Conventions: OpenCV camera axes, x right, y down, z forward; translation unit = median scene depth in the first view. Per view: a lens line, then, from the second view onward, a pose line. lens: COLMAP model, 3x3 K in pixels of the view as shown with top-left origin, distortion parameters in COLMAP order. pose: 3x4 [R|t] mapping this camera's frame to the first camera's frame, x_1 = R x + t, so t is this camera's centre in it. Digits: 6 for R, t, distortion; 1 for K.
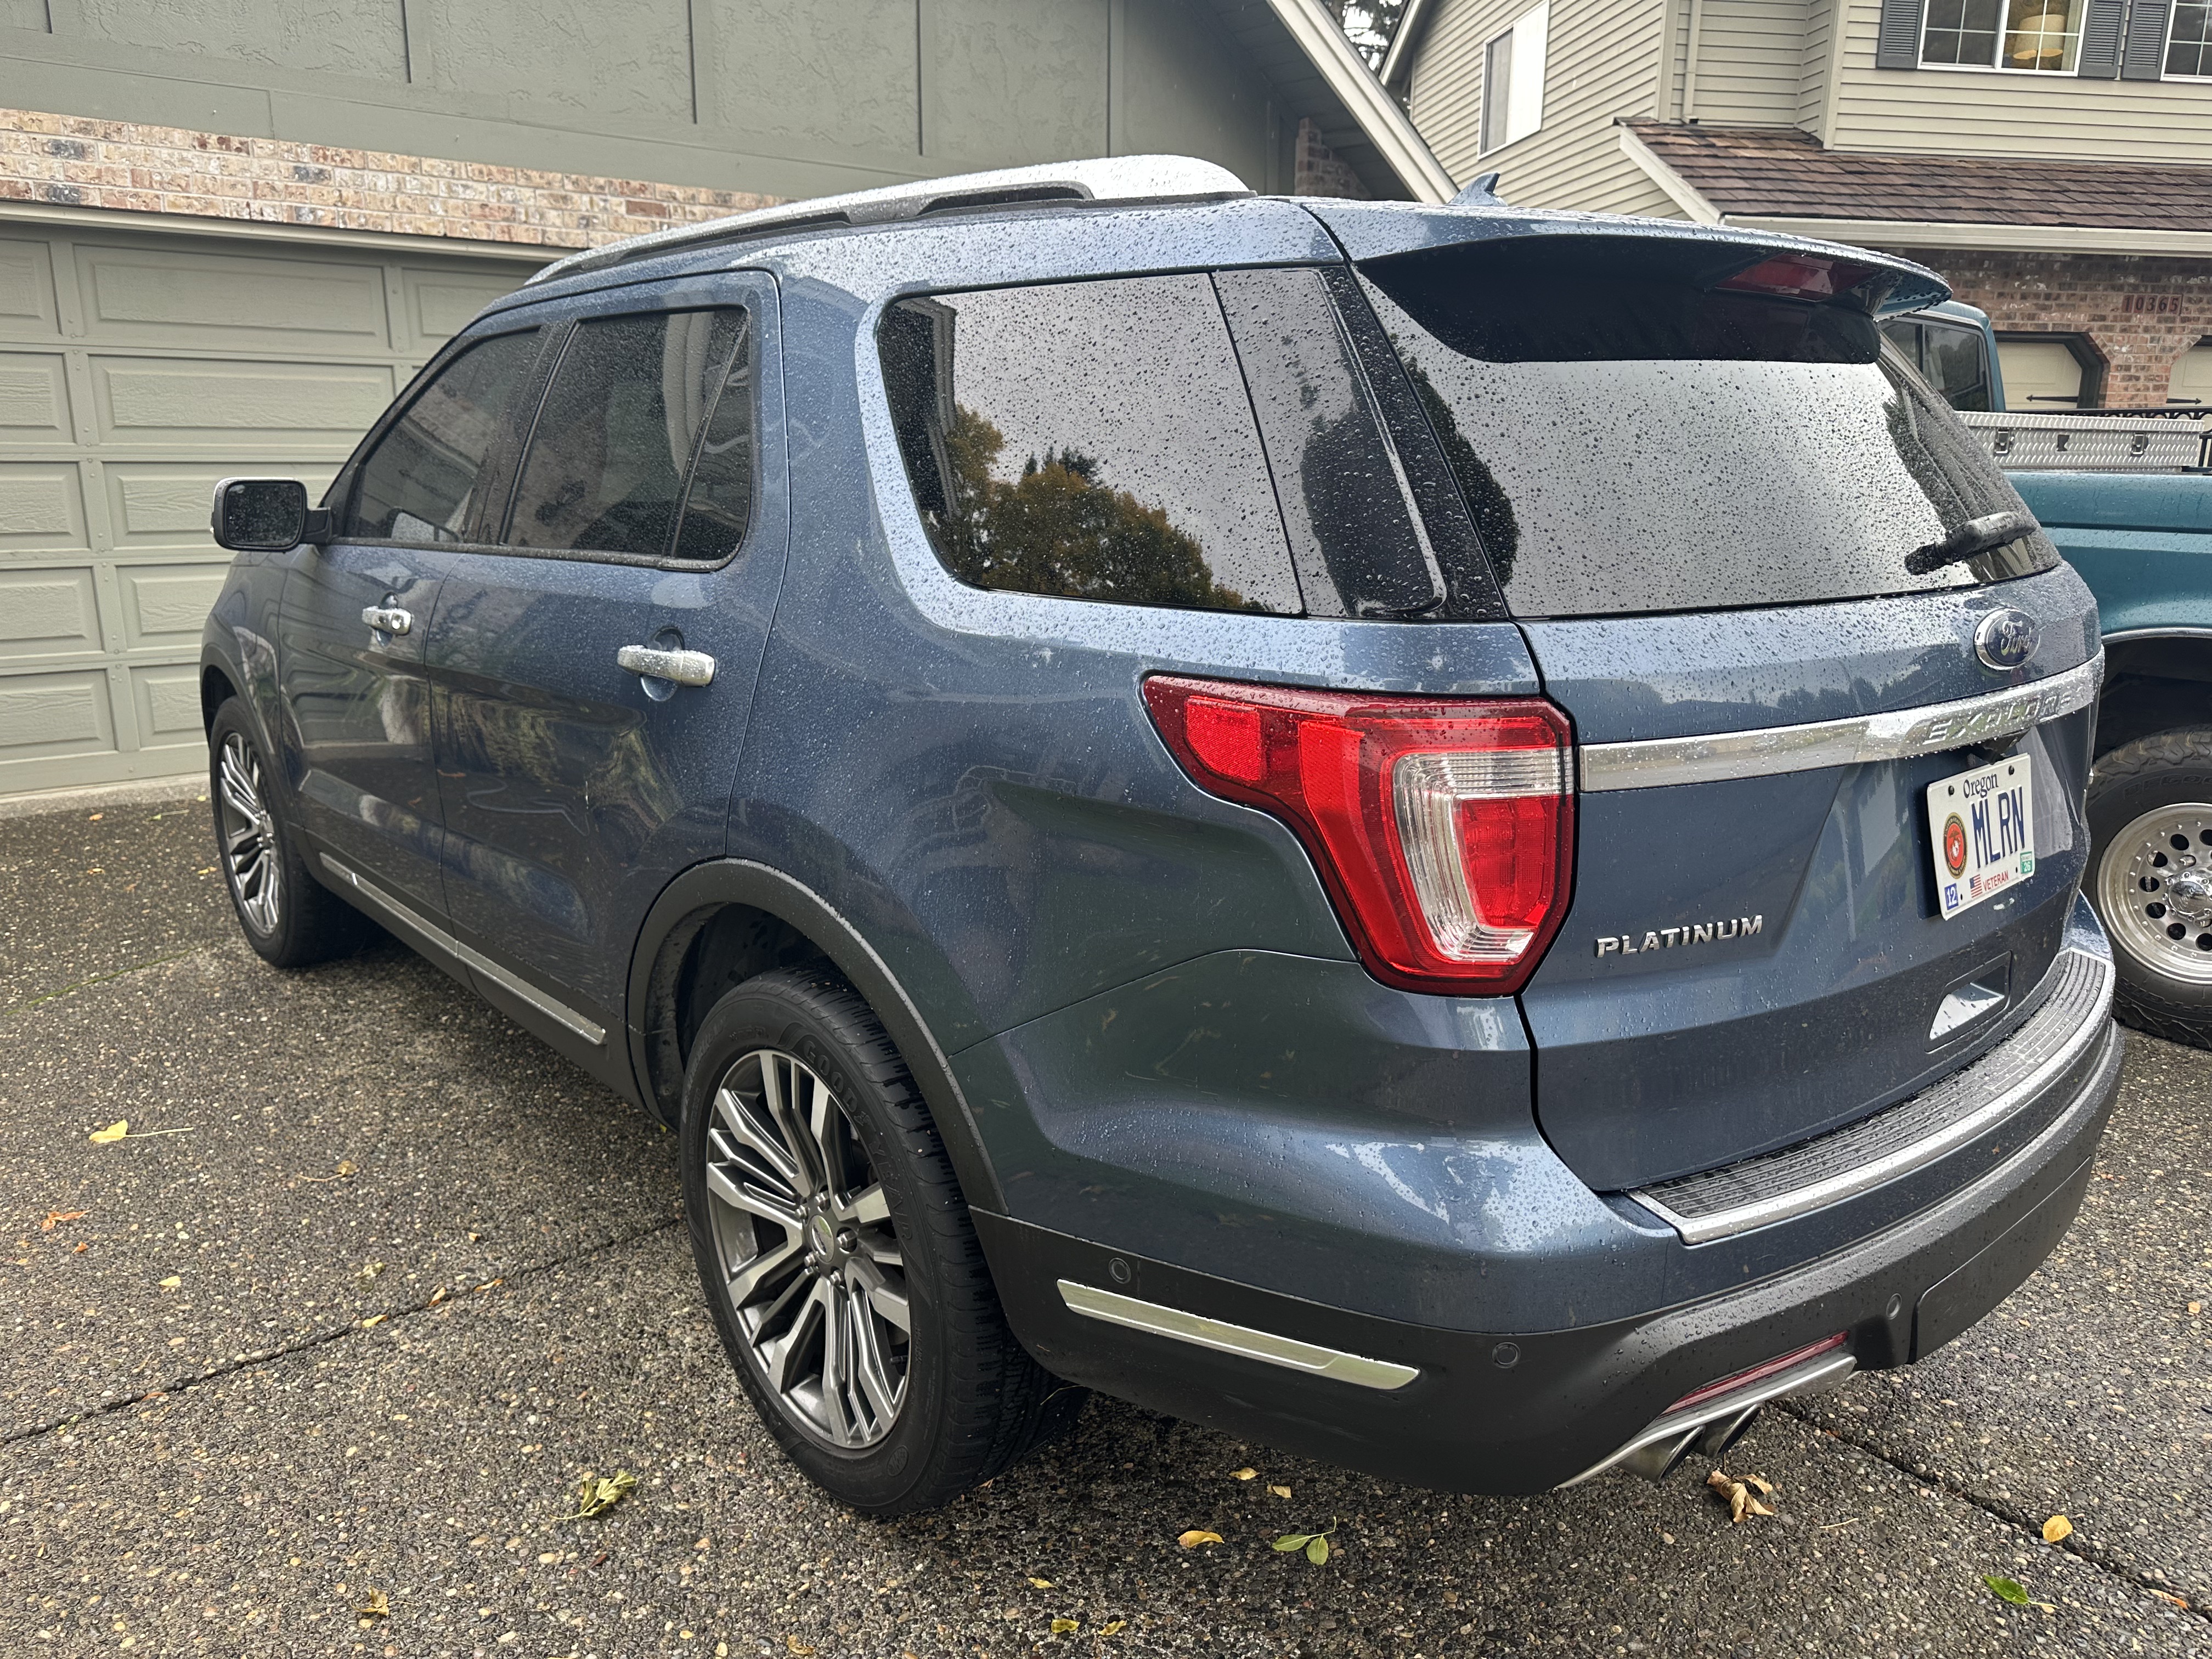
lens RADIAL K [[1522.4, 0, 1106.0], [0, 1522.4, 829.5], [0, 0, 1]] dist [0.038351, -0.025134]
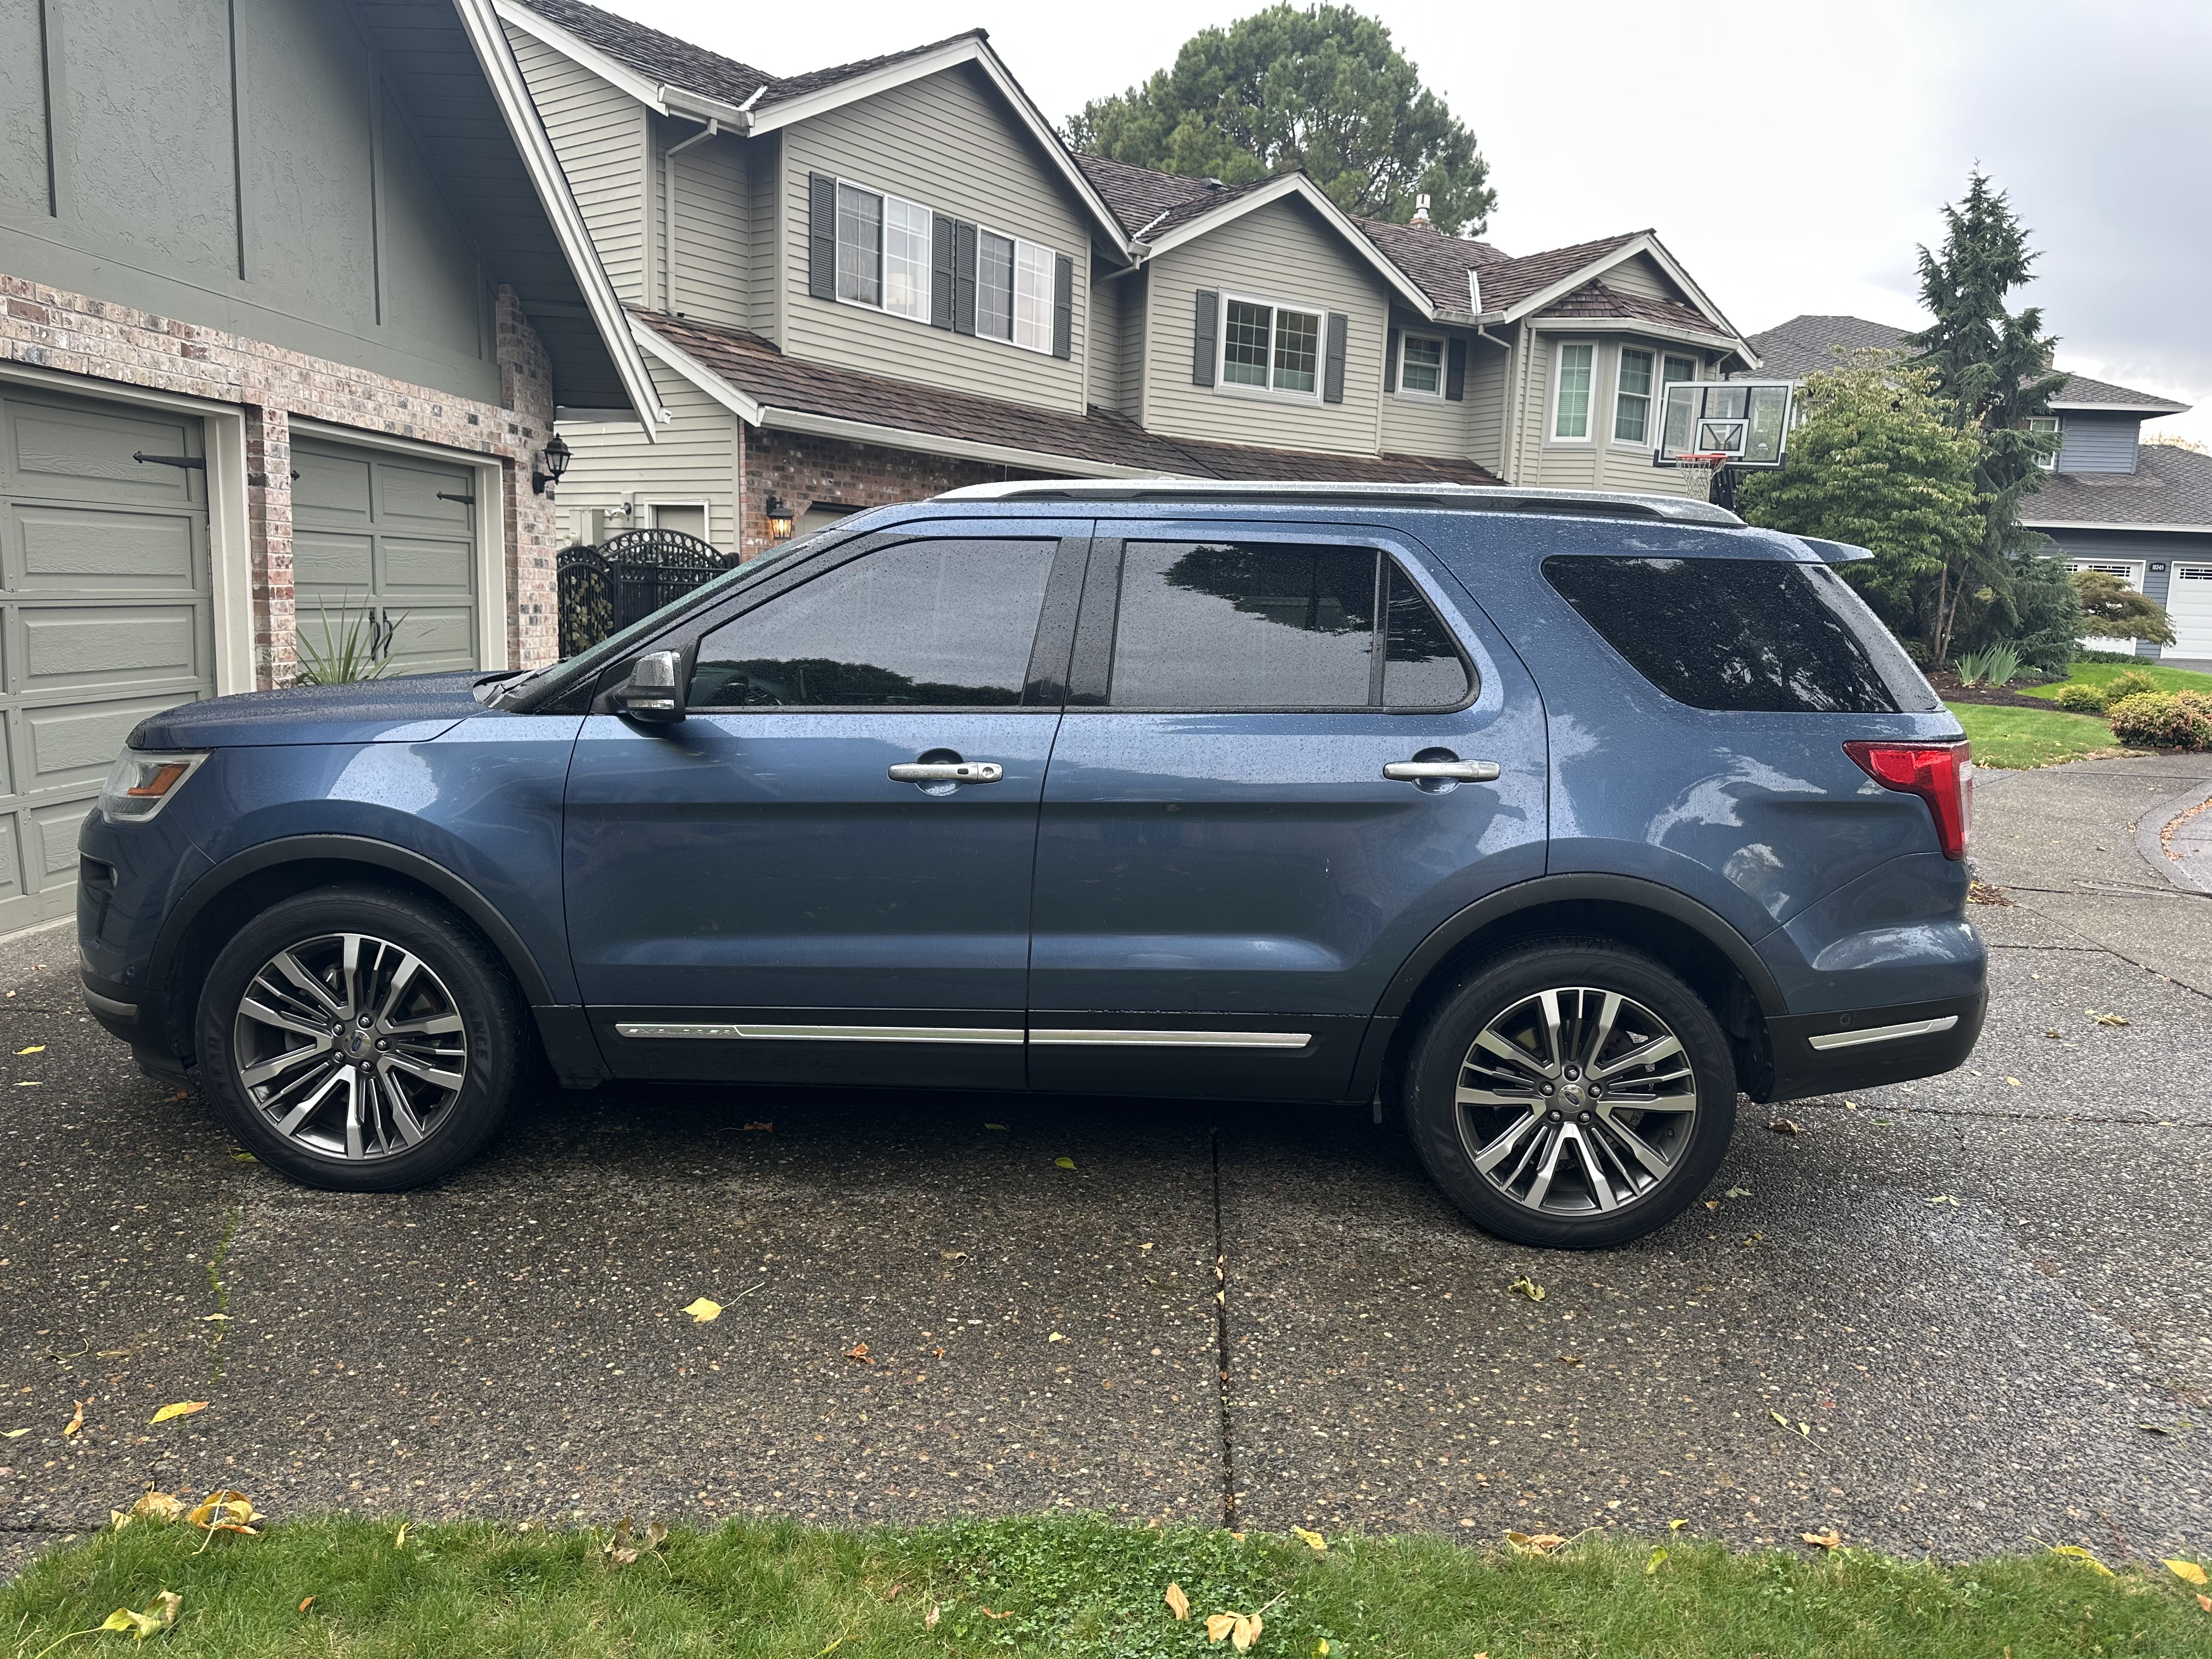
lens RADIAL K [[1581.5, 0, 1054.3], [0, 1581.5, 826.9], [0, 0, 1]] dist [0.041335, -0.003399]
pose [[0.702595, -0.091183, 0.705724, -0.600900], [0.153775, 0.987778, -0.025467, -0.024432], [-0.694776, 0.126415, 0.708029, 0.036727]]
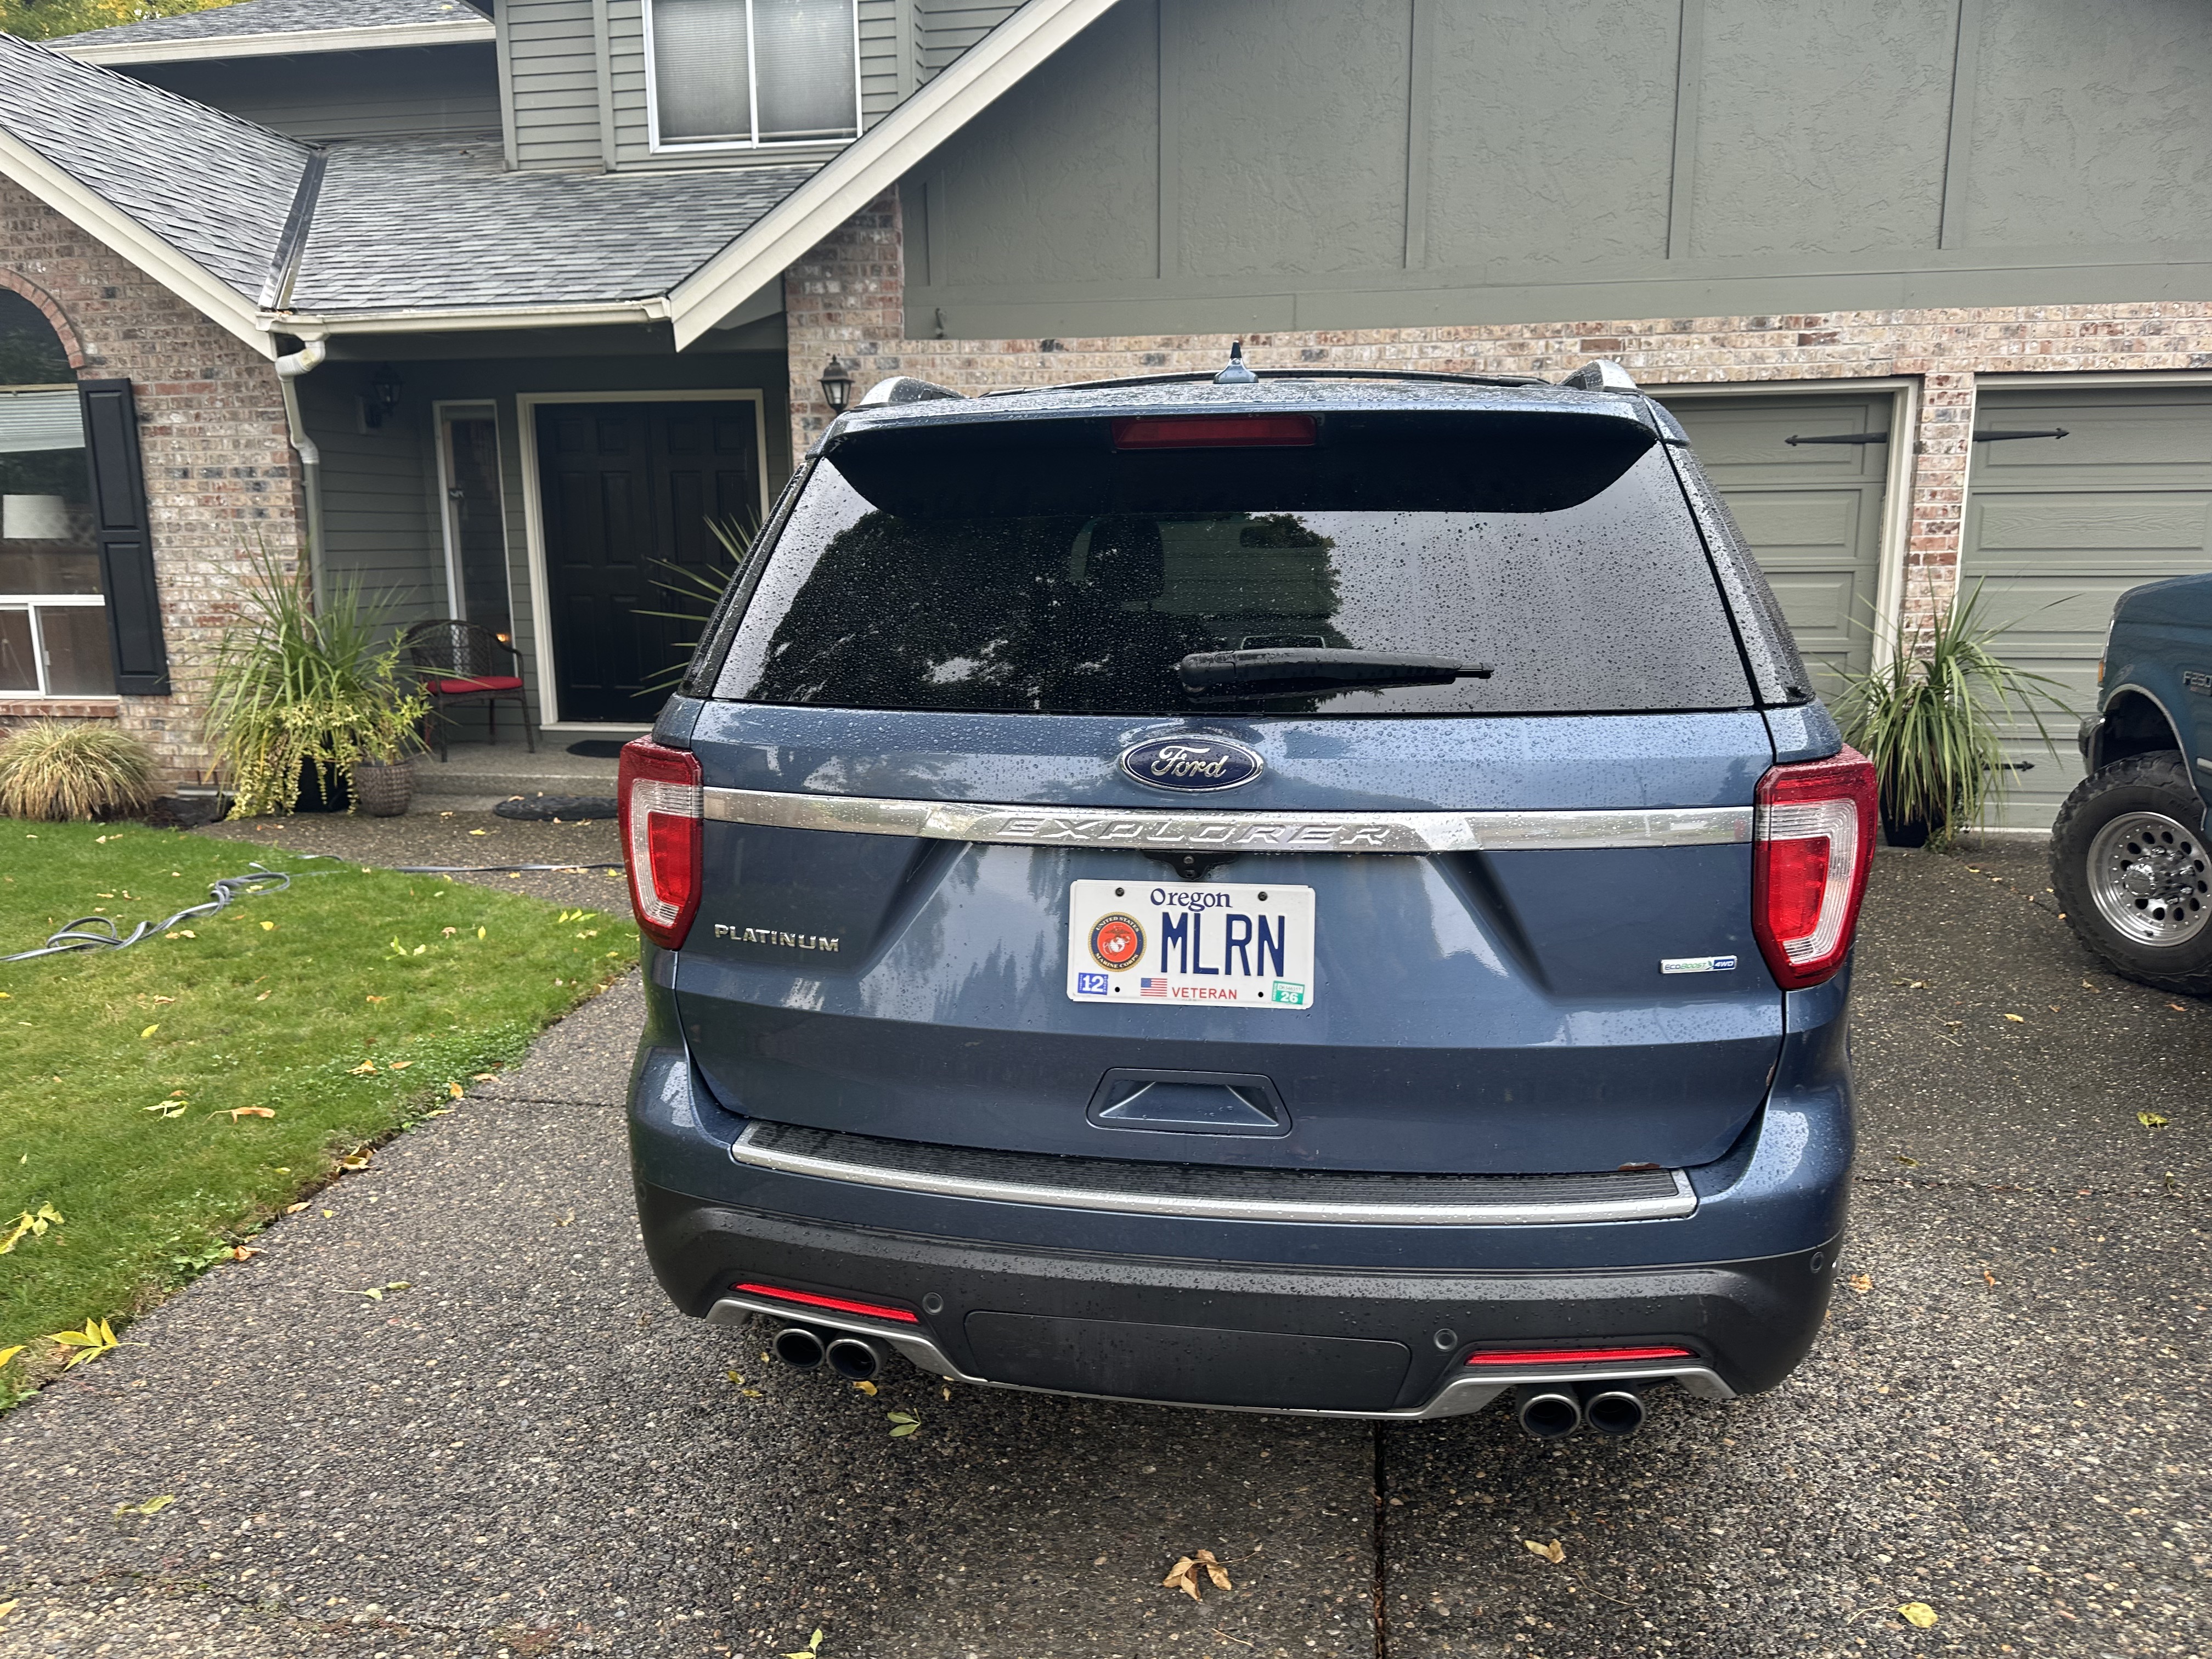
lens RADIAL K [[1538.6, 0, 1108.4], [0, 1538.6, 869.0], [0, 0, 1]] dist [-0.001993, -0.008502]
pose [[0.664701, 0.140447, -0.733789, 0.343566], [-0.172543, 0.984478, 0.032132, -0.019206], [0.726912, 0.105252, 0.678617, 0.060785]]
